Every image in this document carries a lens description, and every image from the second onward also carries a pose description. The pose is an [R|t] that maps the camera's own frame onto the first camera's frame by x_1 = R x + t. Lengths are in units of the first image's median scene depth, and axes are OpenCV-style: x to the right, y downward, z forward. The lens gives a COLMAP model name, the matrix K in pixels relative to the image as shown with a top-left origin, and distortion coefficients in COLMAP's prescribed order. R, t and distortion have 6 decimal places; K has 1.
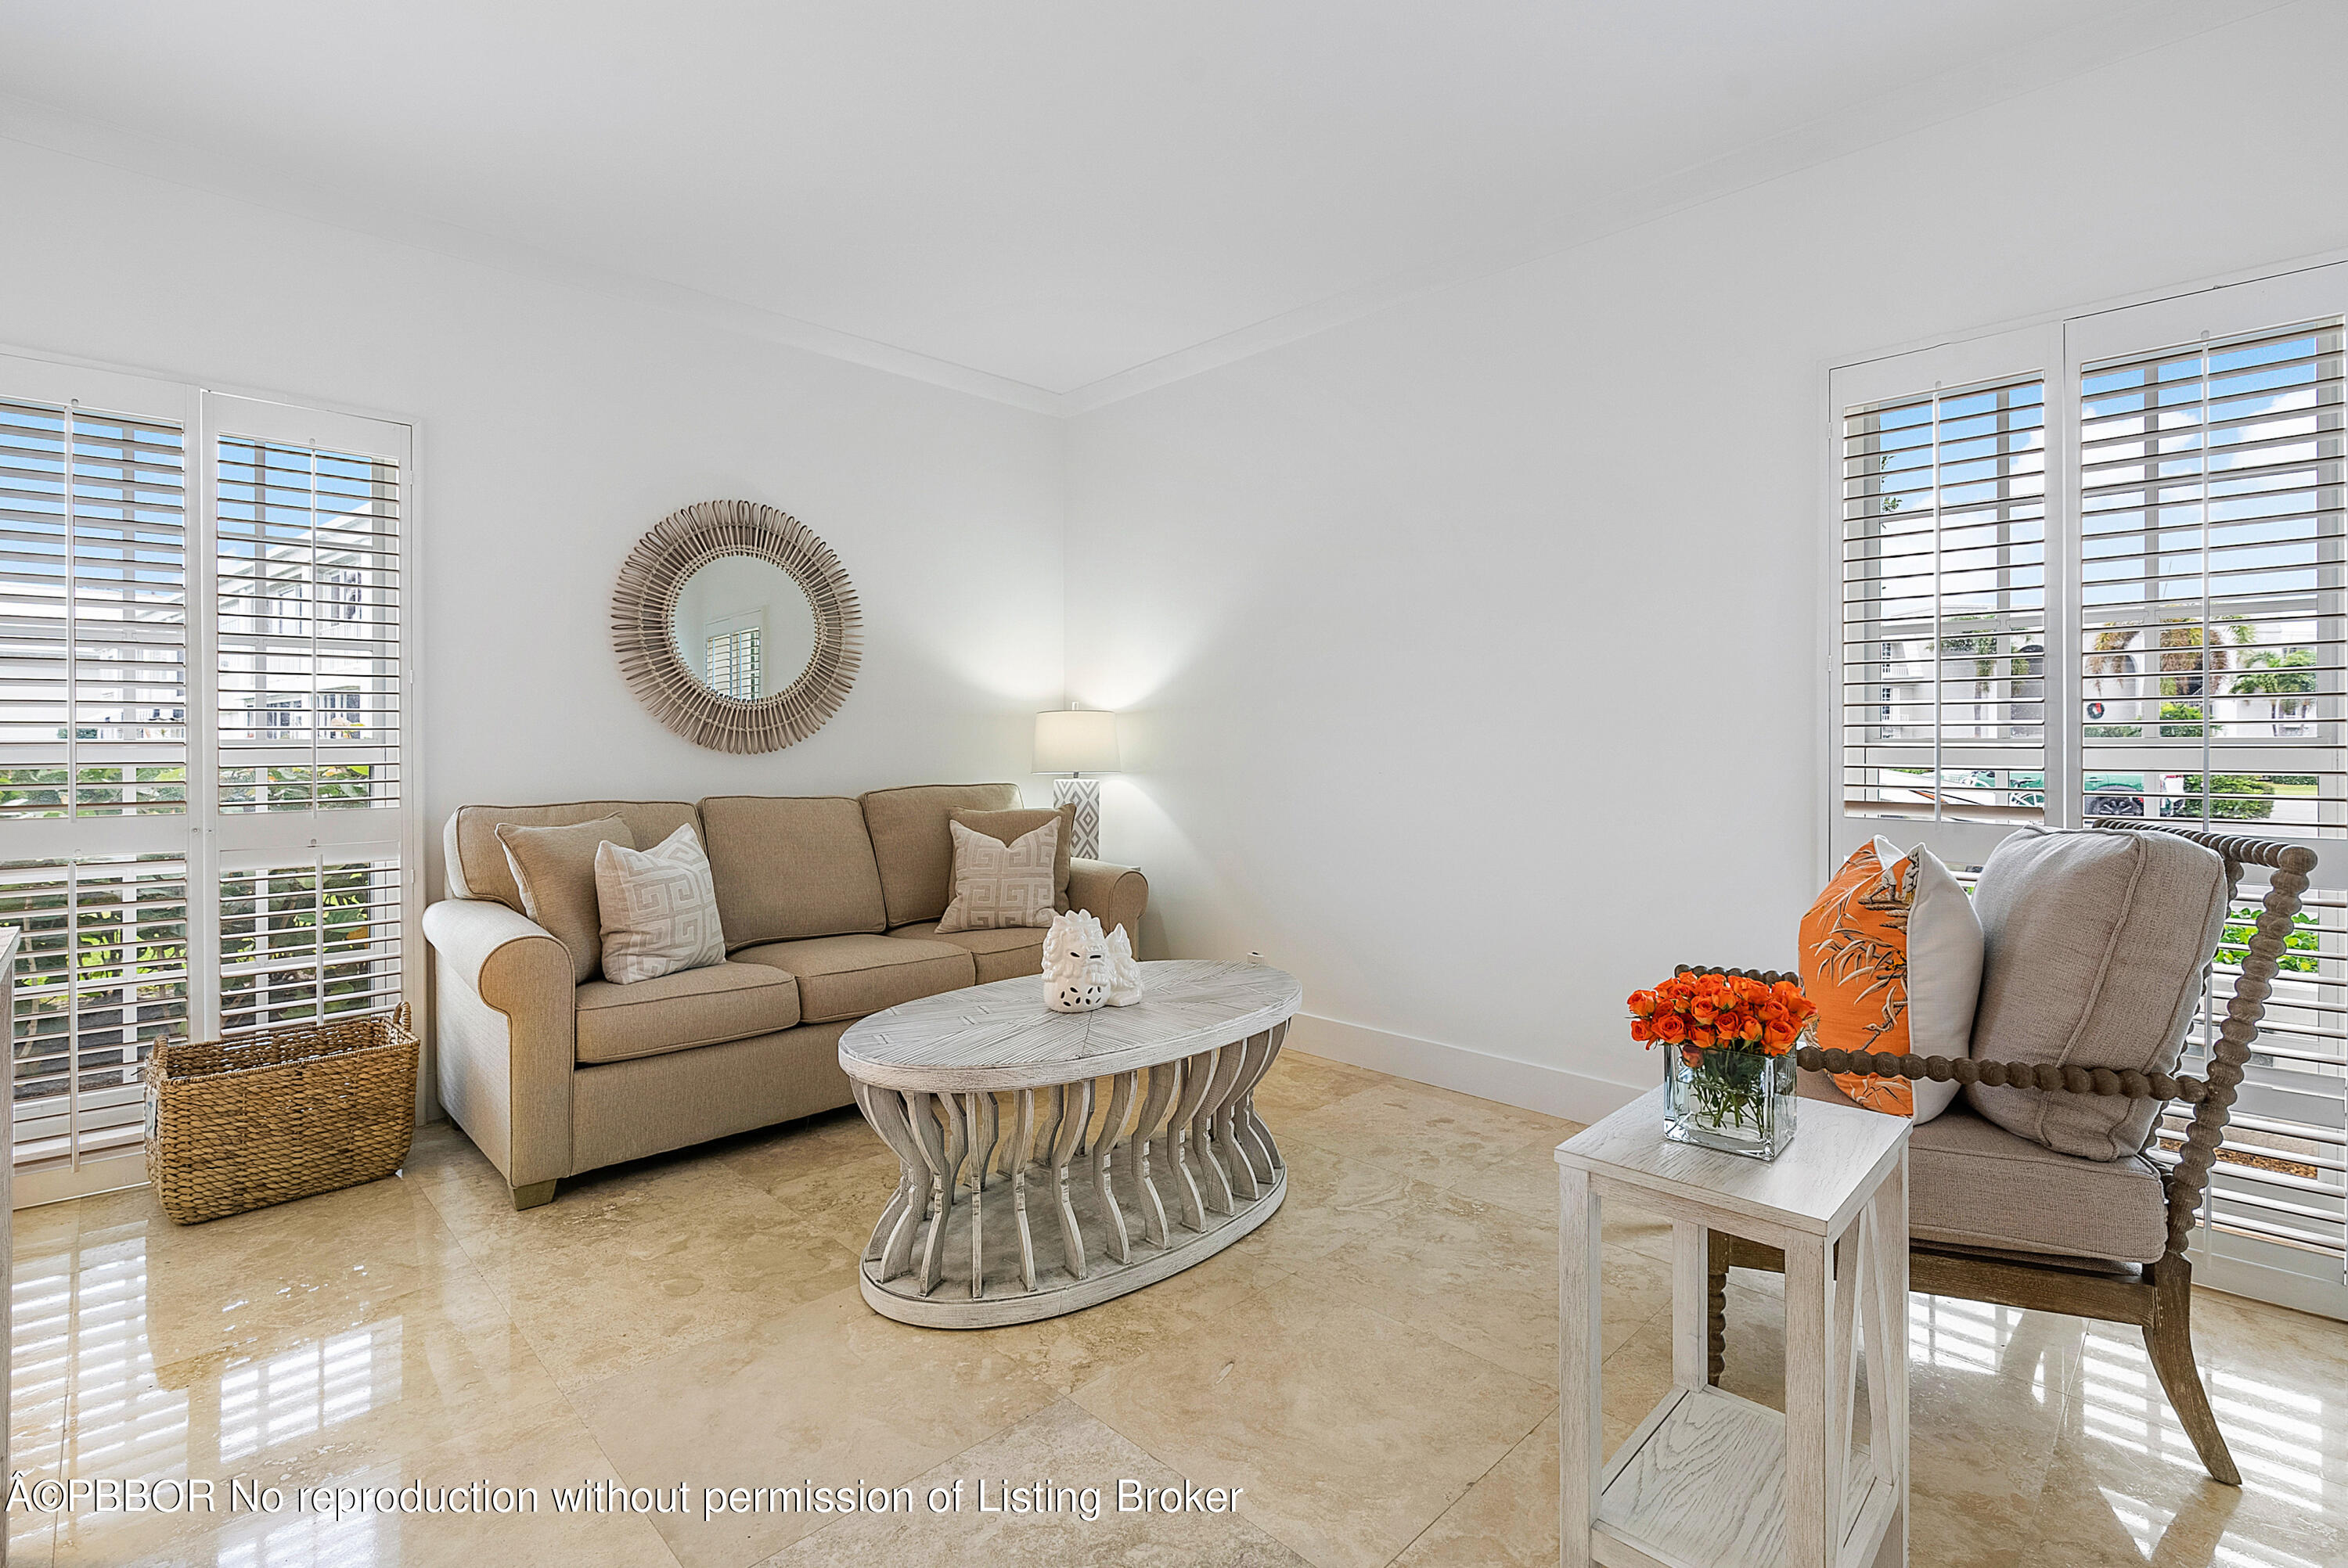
lens RADIAL K [[1082.4, 0, 1175.8], [0, 1082.4, 743.6], [0, 0, 1]] dist [0.000584, 0.000749]
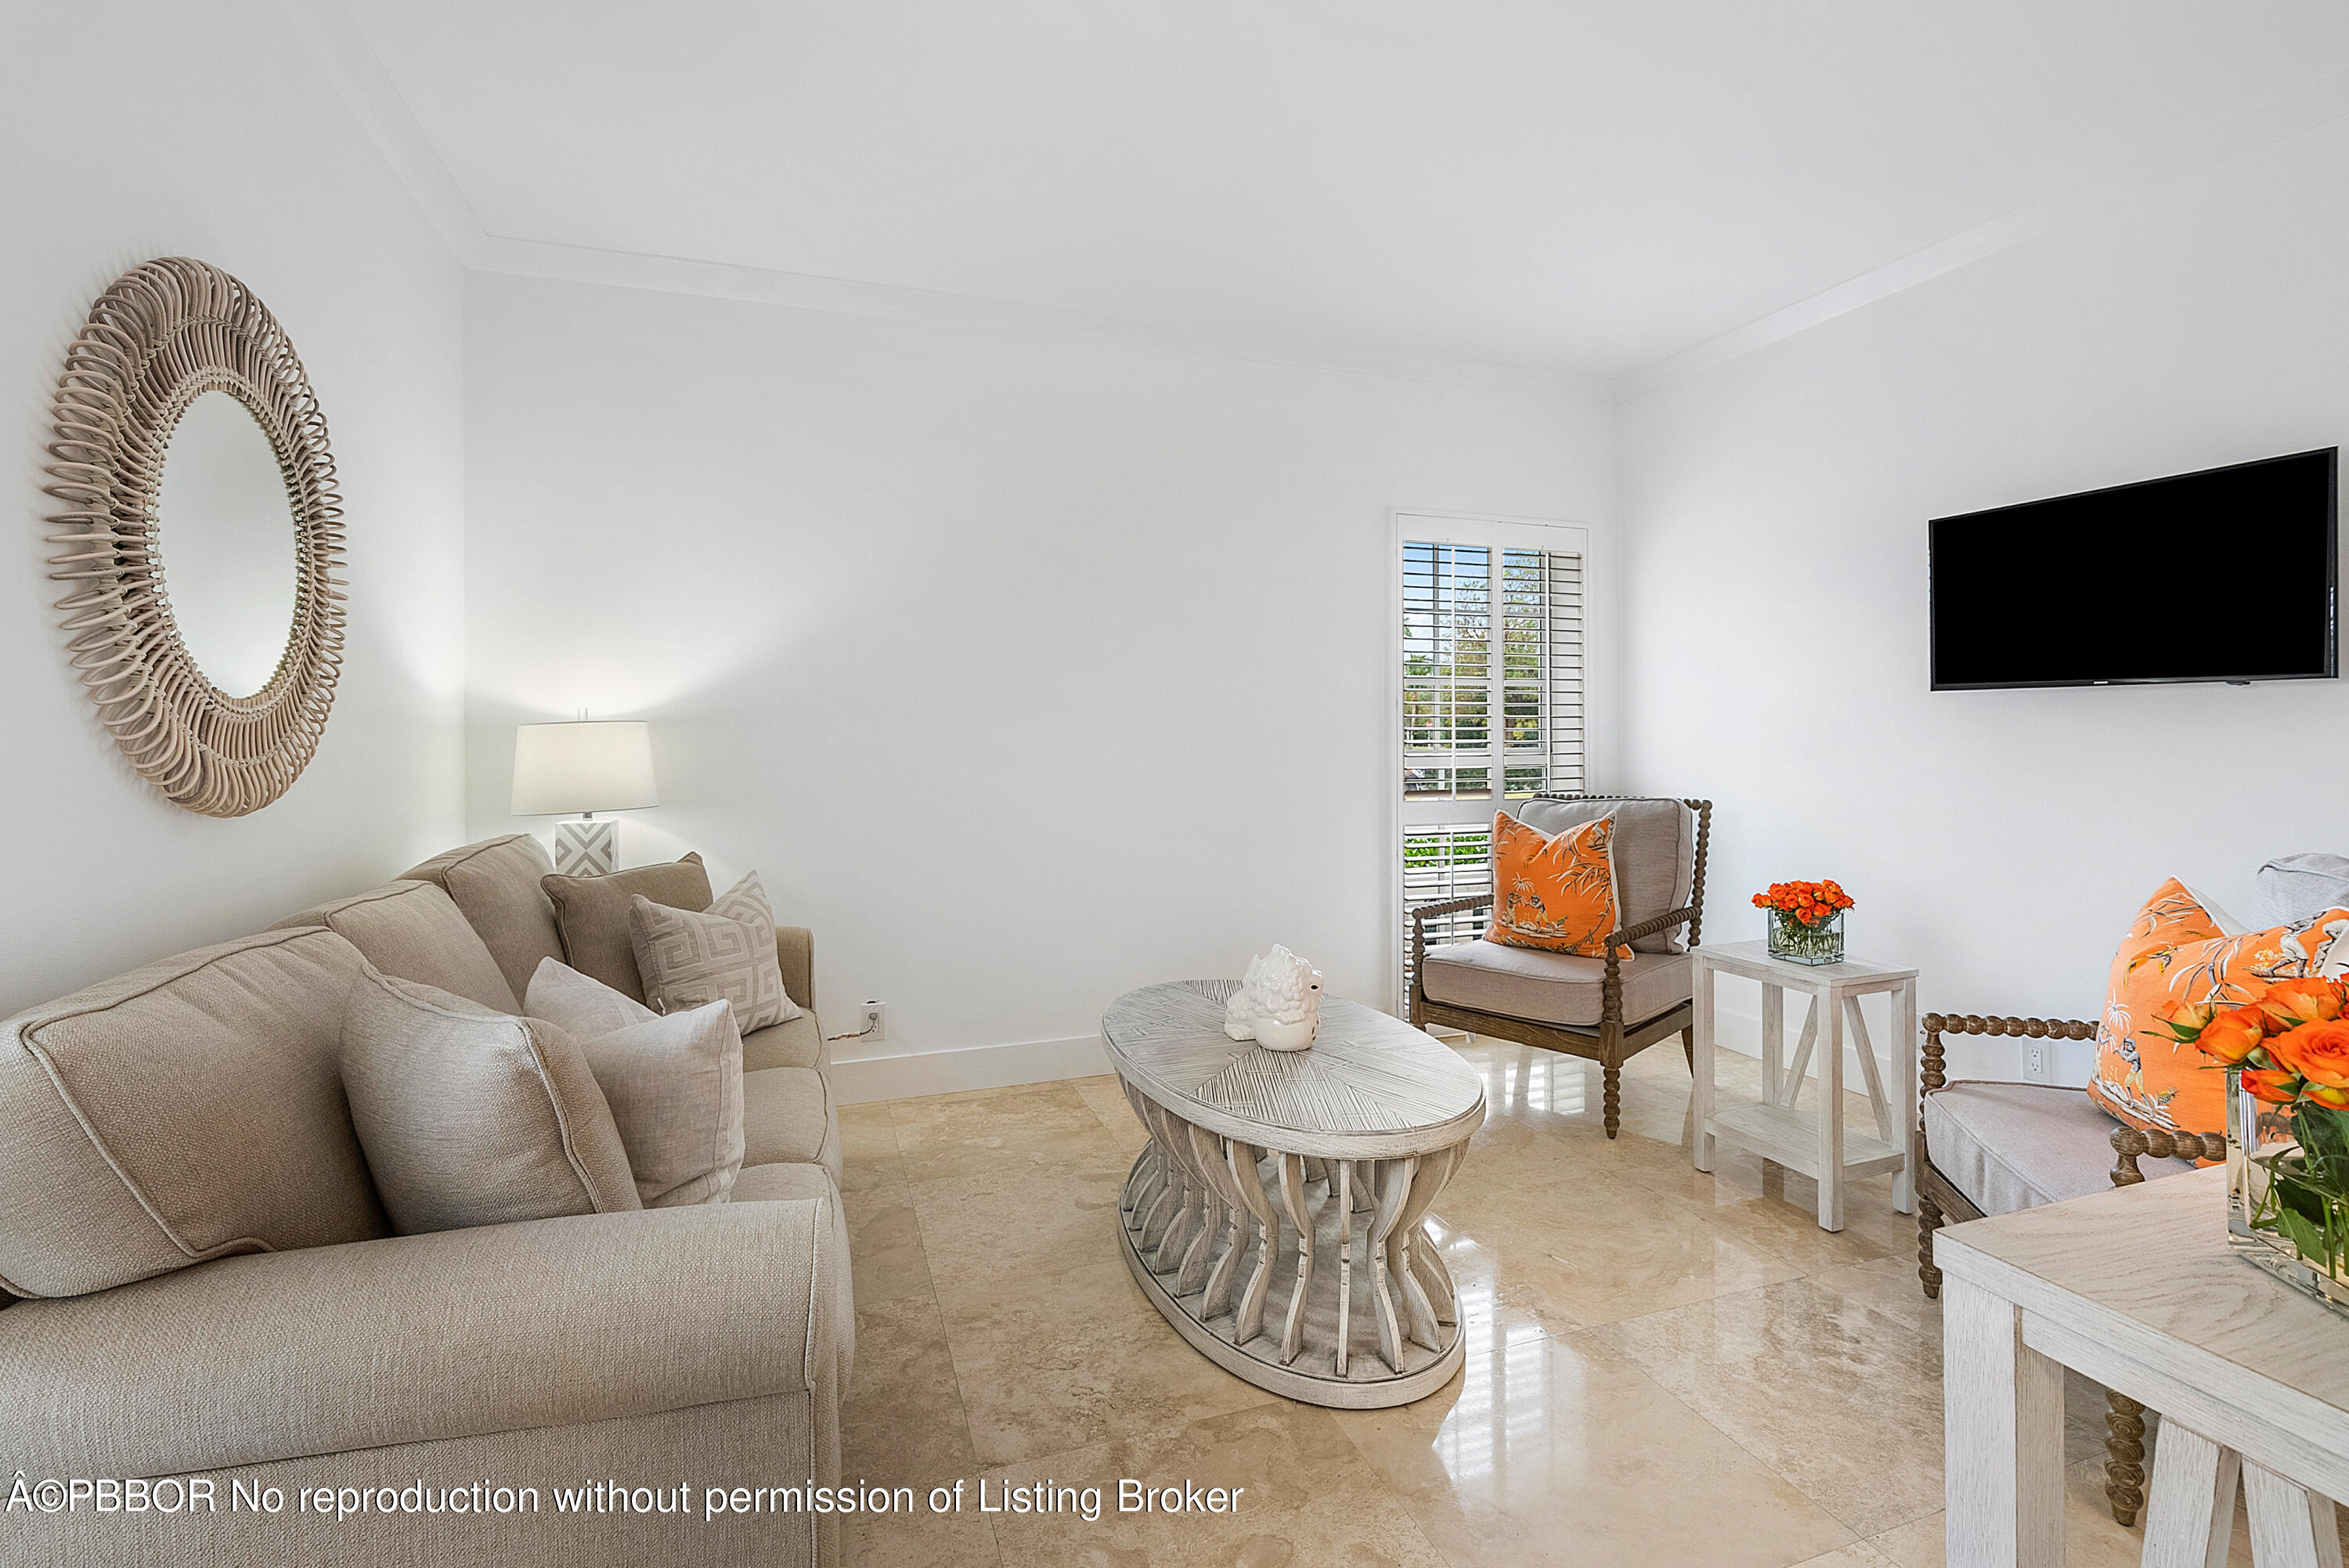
lens RADIAL K [[1082.9, 0, 1176.3], [0, 1082.9, 743.6], [0, 0, 1]] dist [0.000584, 0.000749]
pose [[0.440302, -0.010527, 0.897788, -0.691667], [0.010588, 0.999923, 0.006532, -0.022829], [-0.897788, 0.006630, 0.440379, 0.455091]]
